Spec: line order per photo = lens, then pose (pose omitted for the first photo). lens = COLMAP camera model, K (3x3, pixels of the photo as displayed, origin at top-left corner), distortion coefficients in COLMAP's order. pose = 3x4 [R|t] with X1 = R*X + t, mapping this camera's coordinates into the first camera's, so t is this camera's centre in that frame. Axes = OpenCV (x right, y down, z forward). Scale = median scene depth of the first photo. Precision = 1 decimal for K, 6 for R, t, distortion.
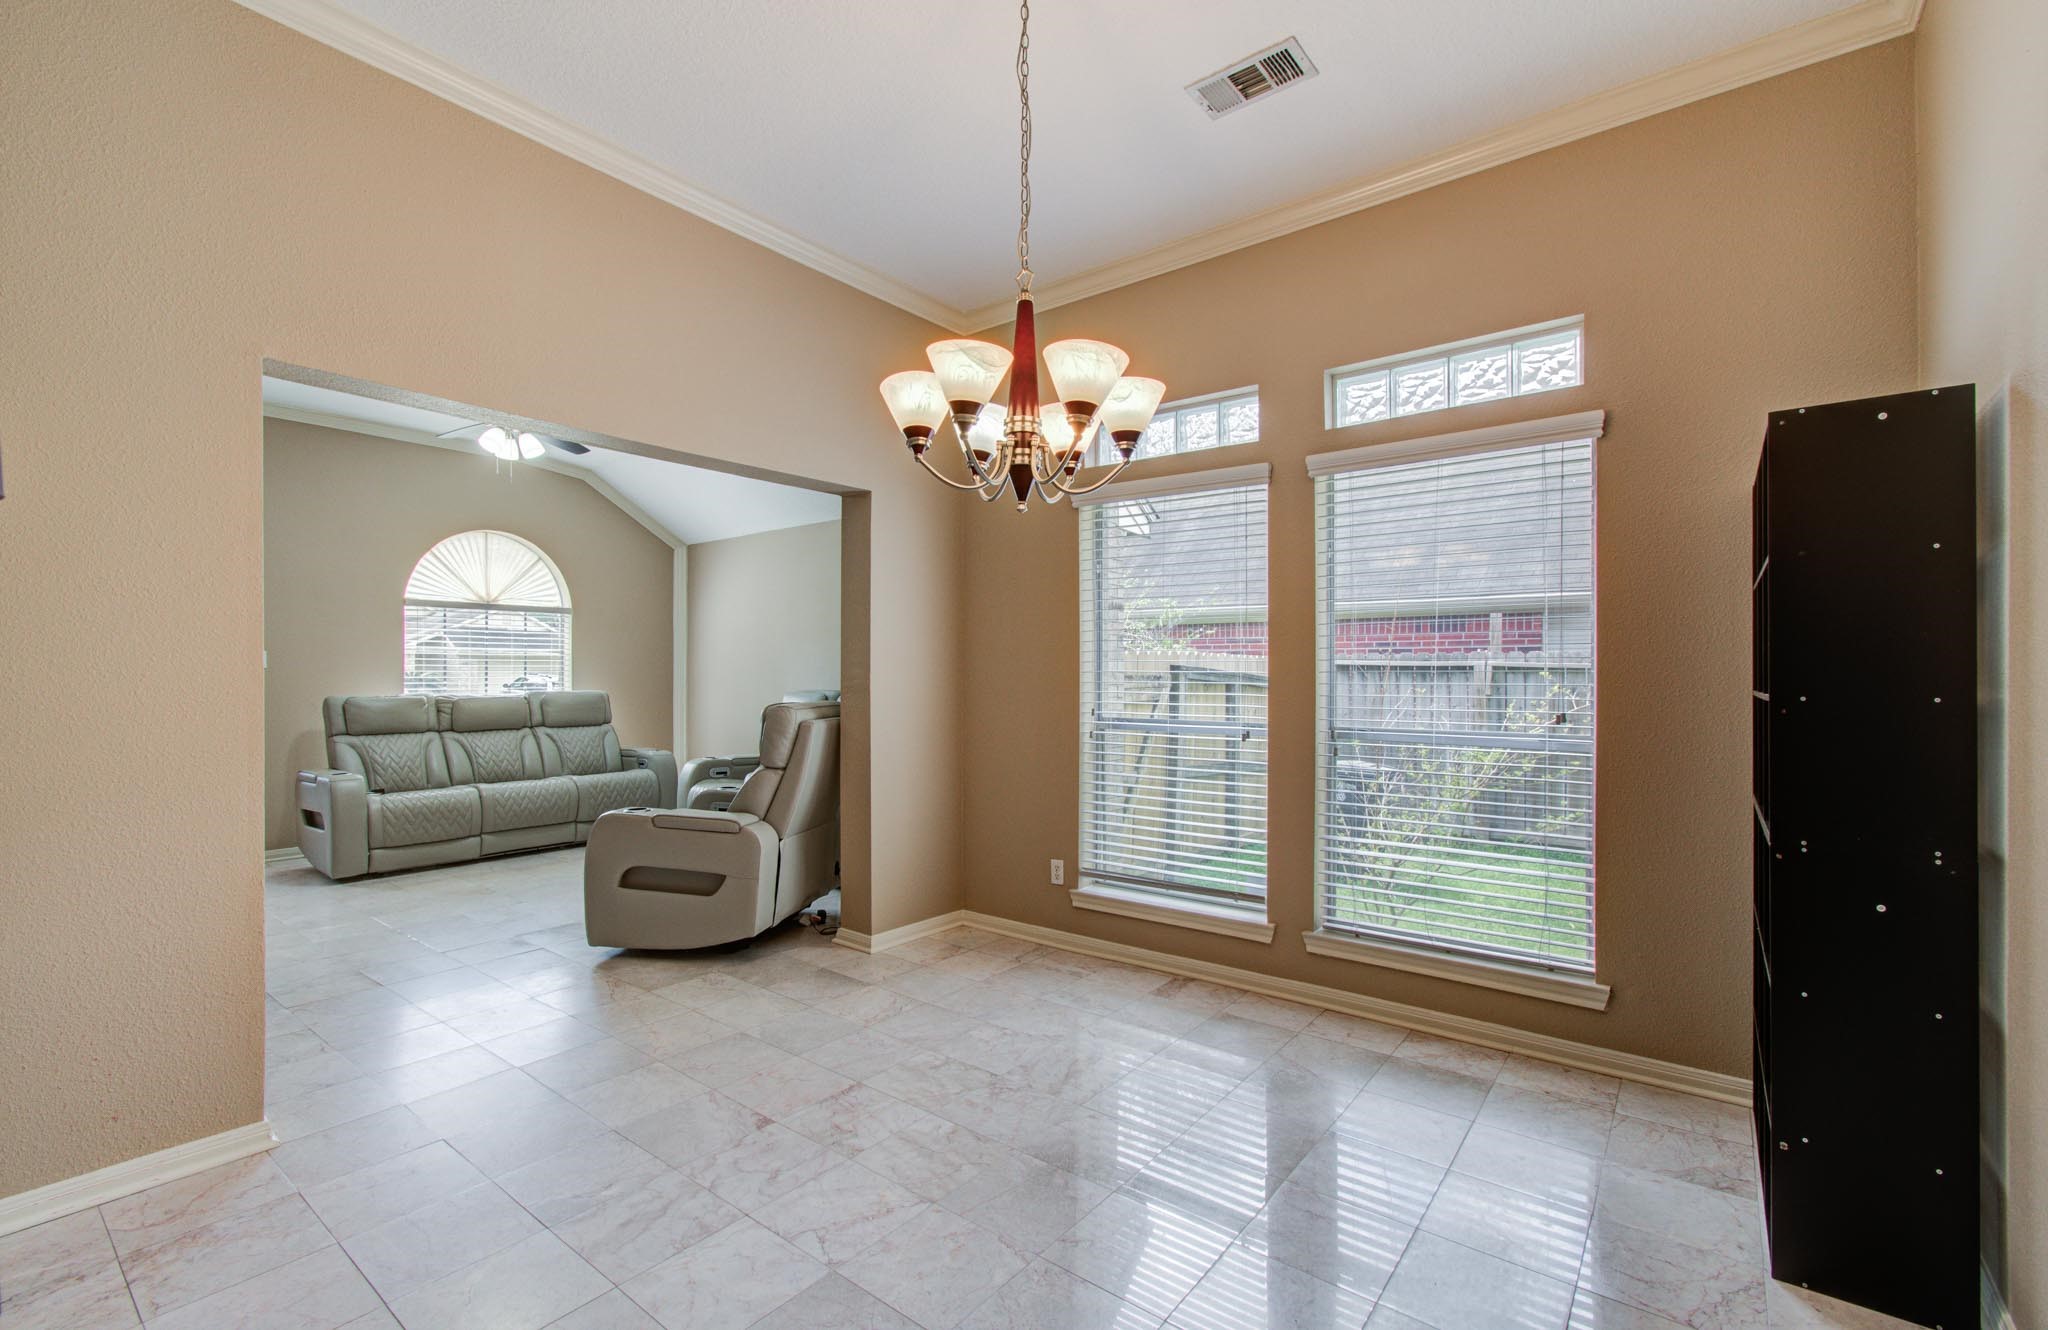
lens RADIAL K [[877.2, 0, 1037.3], [0, 877.2, 680.8], [0, 0, 1]] dist [-0.007992, 0.005131]
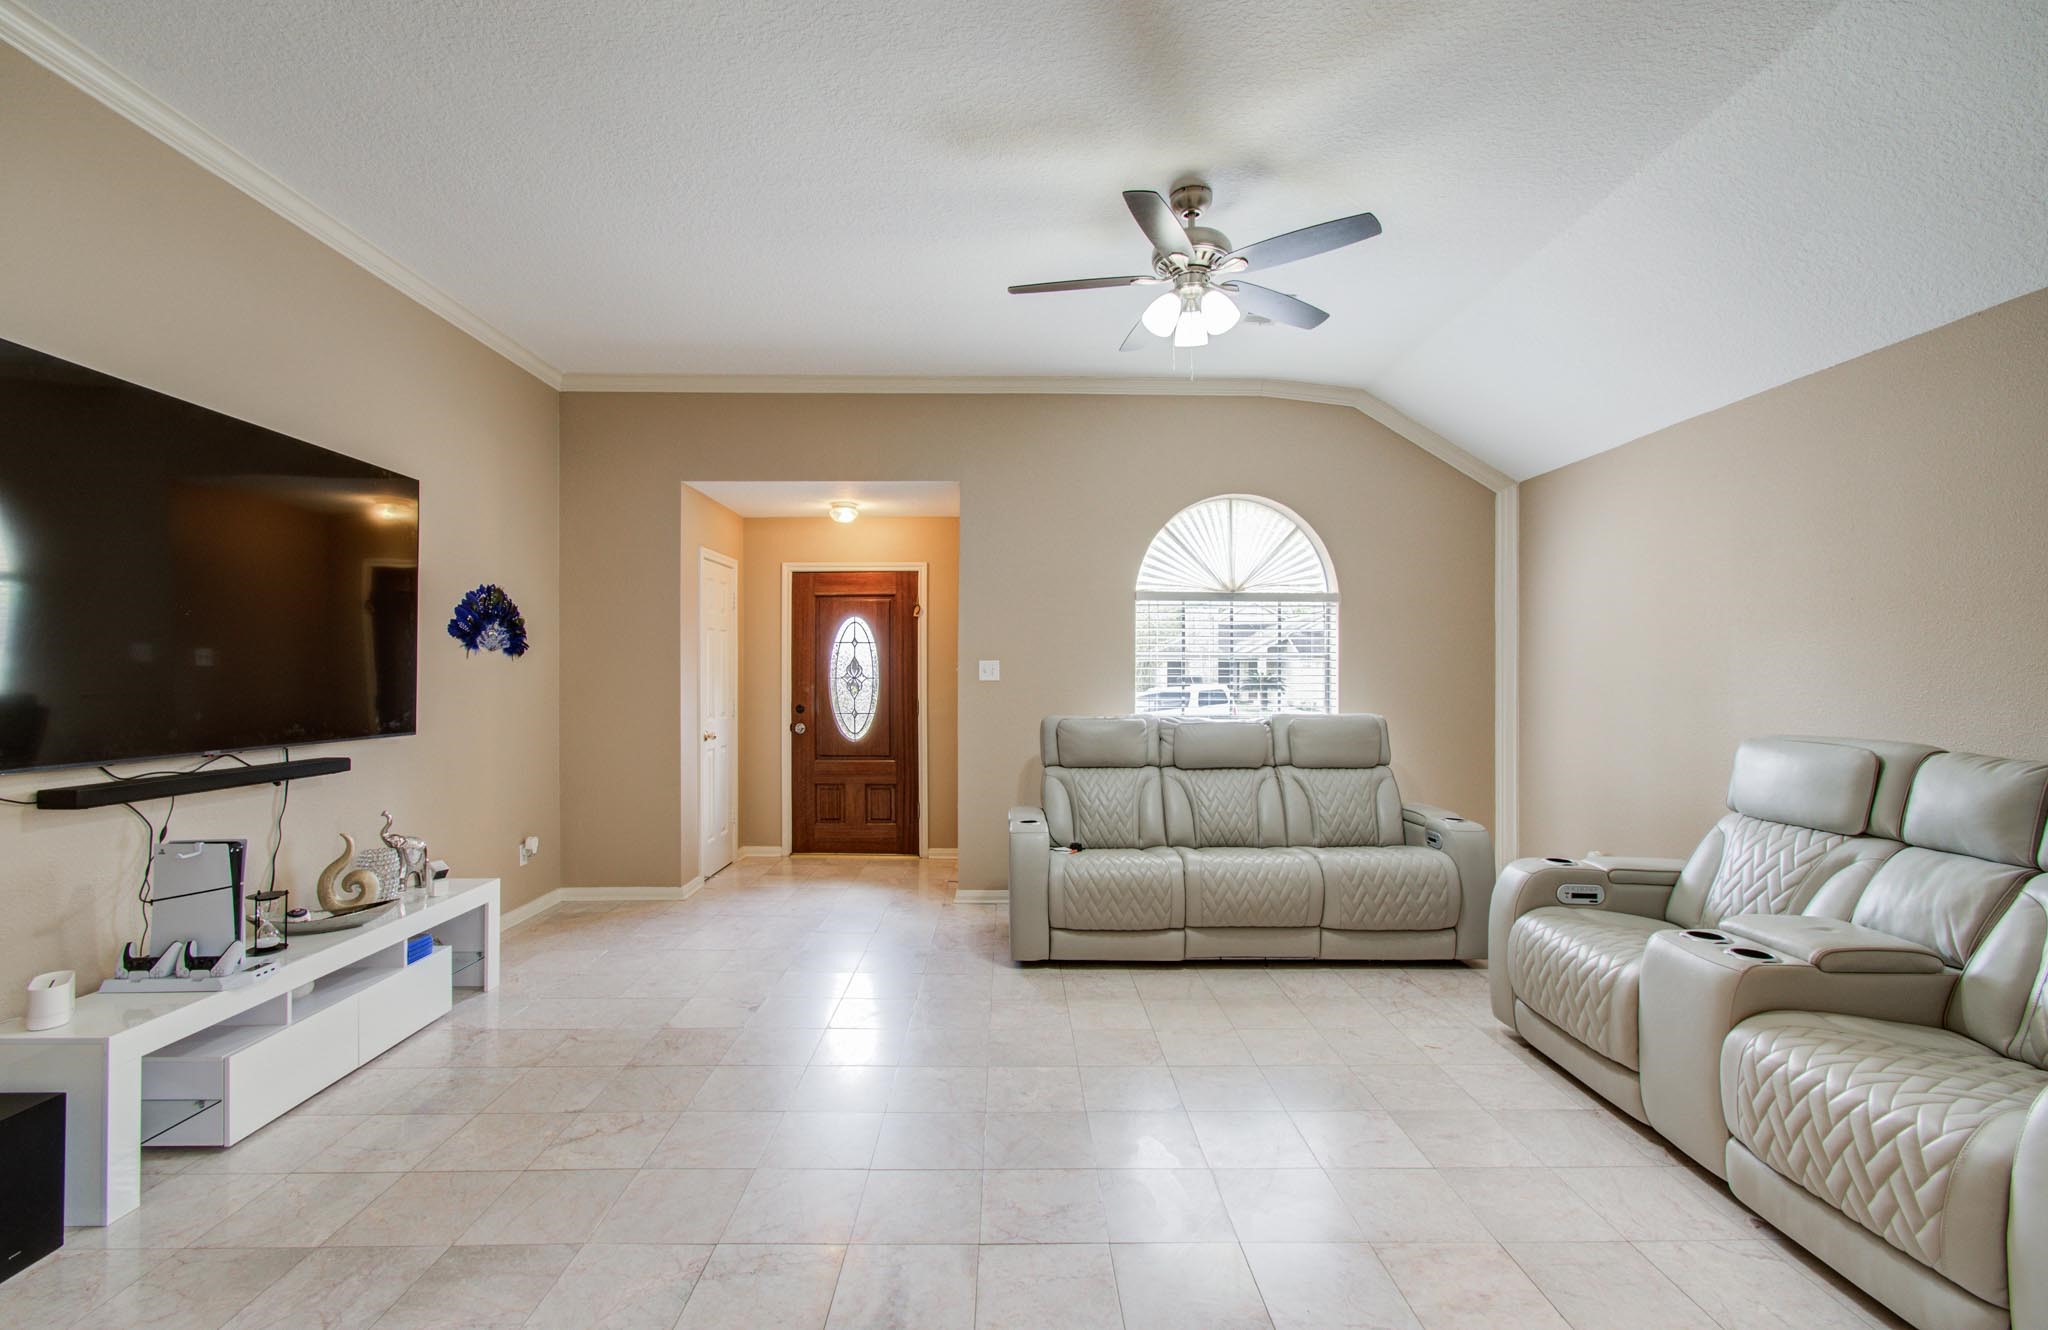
lens RADIAL K [[877.2, 0, 1030.9], [0, 877.2, 679.5], [0, 0, 1]] dist [-0.007992, 0.005131]
pose [[0.627541, 0.008273, -0.778539, -0.169106], [-0.010725, 0.999941, 0.001981, -0.015738], [0.778510, 0.007107, 0.627593, 0.436862]]
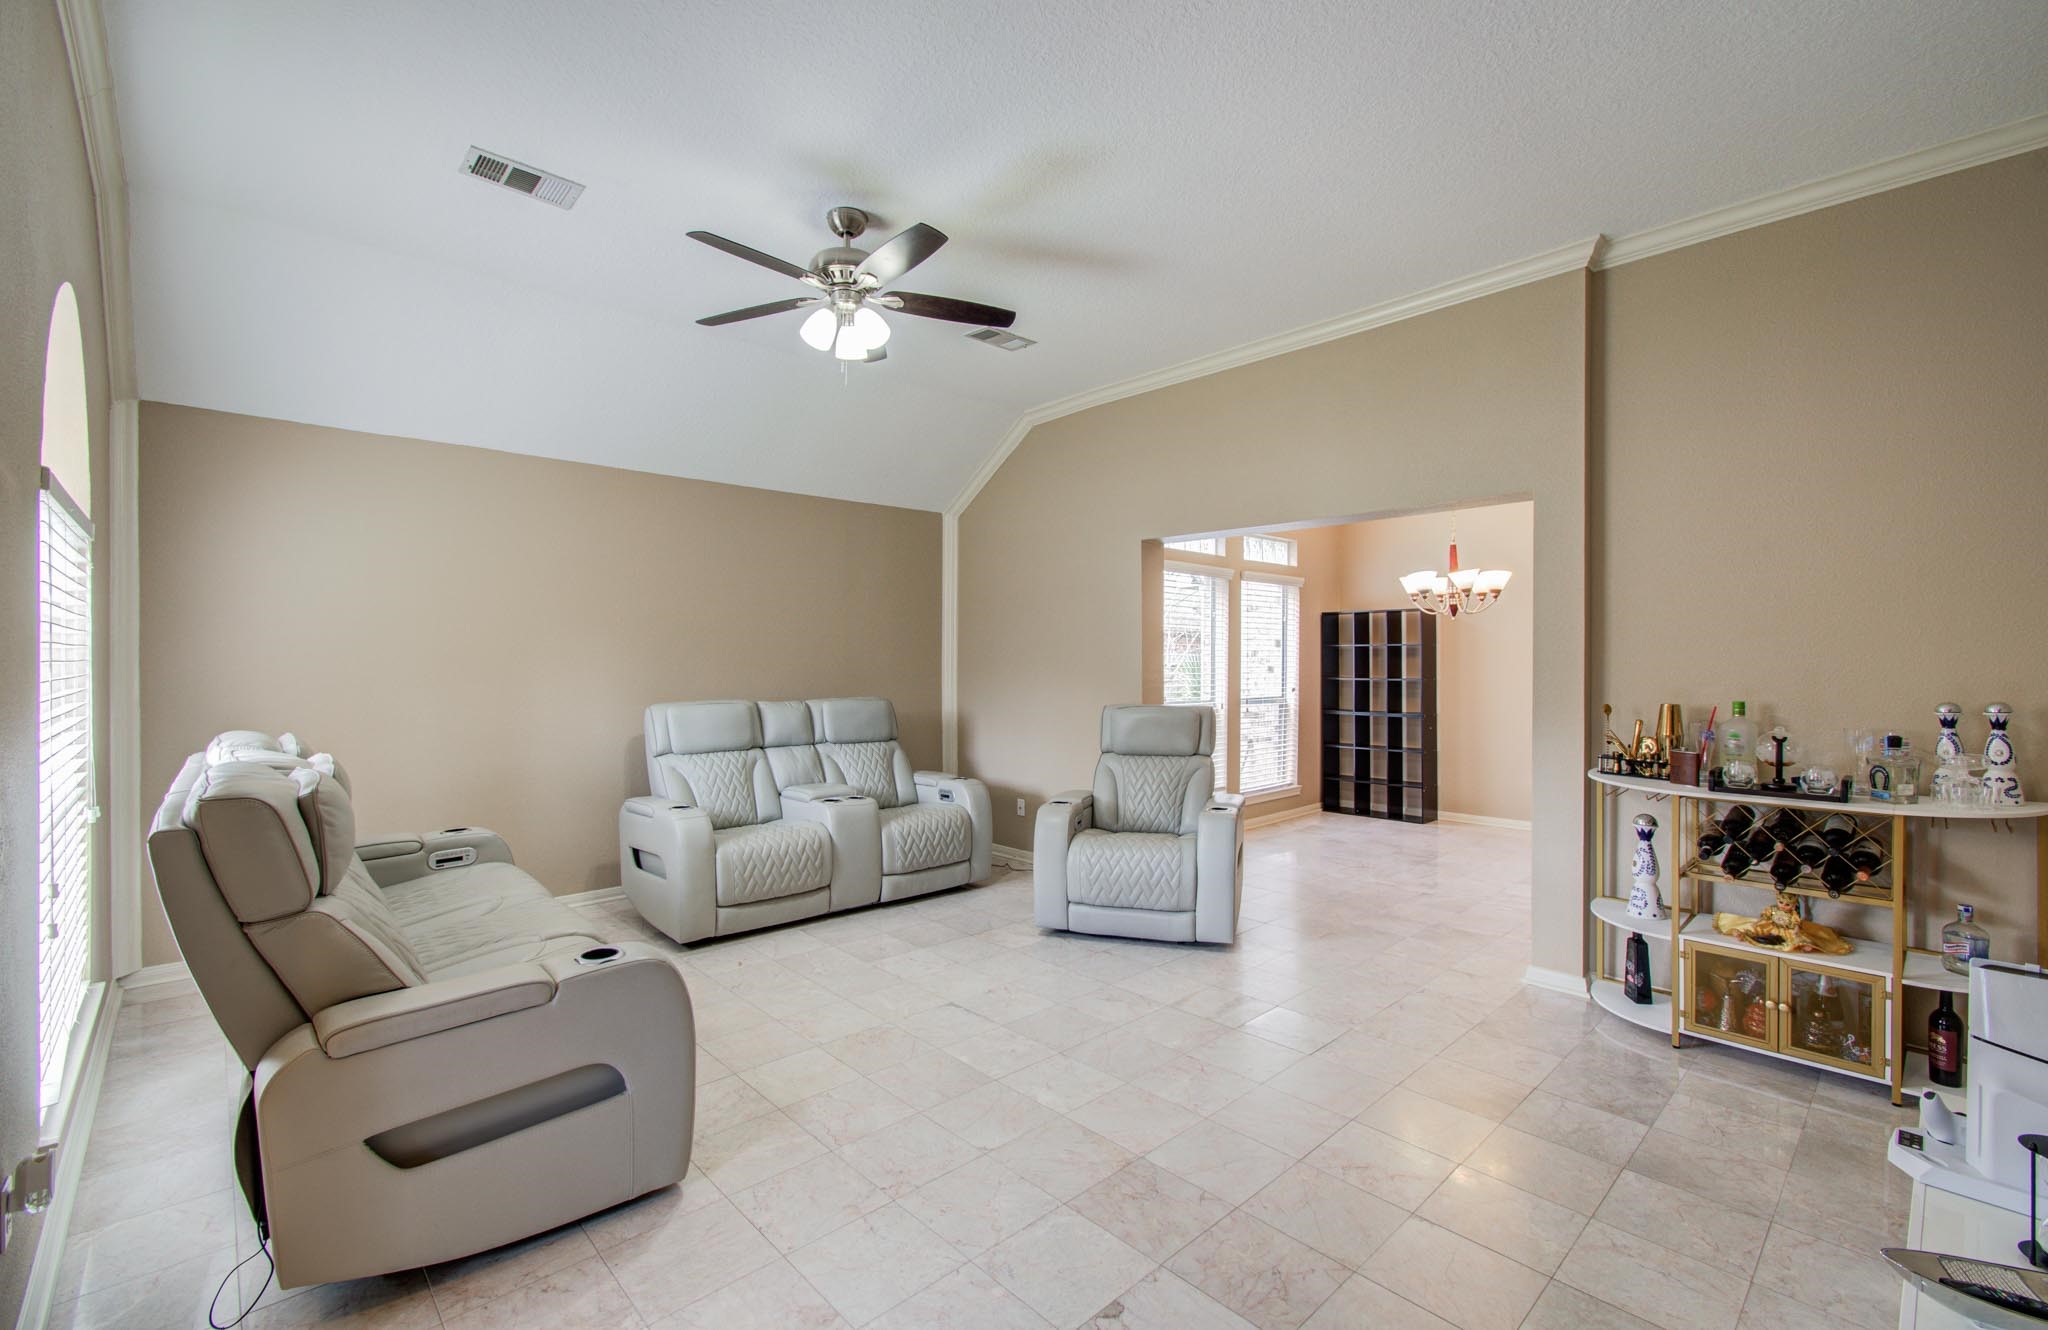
lens RADIAL K [[877.2, 0, 1045.7], [0, 877.2, 666.3], [0, 0, 1]] dist [-0.007992, 0.005131]
pose [[0.133769, 0.006352, 0.990992, -0.995857], [0.000604, 0.999979, -0.006491, -0.013452], [-0.991012, 0.001467, 0.133762, 0.633021]]
